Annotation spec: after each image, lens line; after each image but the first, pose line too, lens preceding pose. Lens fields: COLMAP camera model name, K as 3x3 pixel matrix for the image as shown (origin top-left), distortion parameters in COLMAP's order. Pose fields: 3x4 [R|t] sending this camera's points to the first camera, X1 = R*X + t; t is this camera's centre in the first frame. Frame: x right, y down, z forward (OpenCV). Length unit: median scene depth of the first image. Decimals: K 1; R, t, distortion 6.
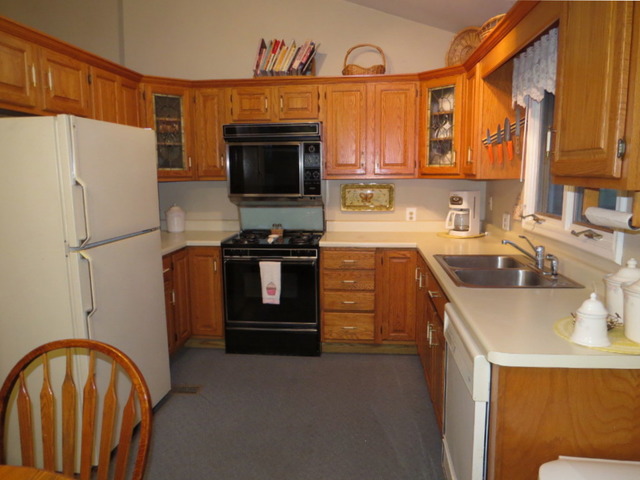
lens RADIAL K [[472.9, 0, 321.3], [0, 472.9, 239.0], [0, 0, 1]] dist [-0.001573, -0.007500]
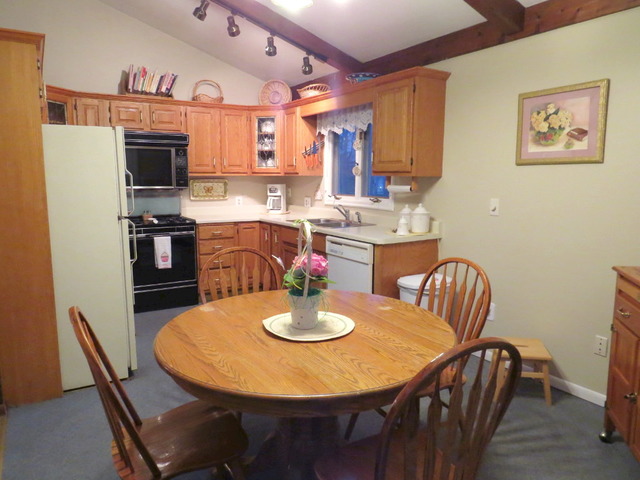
lens RADIAL K [[472.9, 0, 318.0], [0, 472.9, 239.8], [0, 0, 1]] dist [-0.001573, -0.007500]
pose [[0.790292, -0.070422, 0.608670, -0.560017], [0.075502, 0.996995, 0.017319, 0.065405], [-0.608061, 0.032269, 0.793234, -0.313052]]
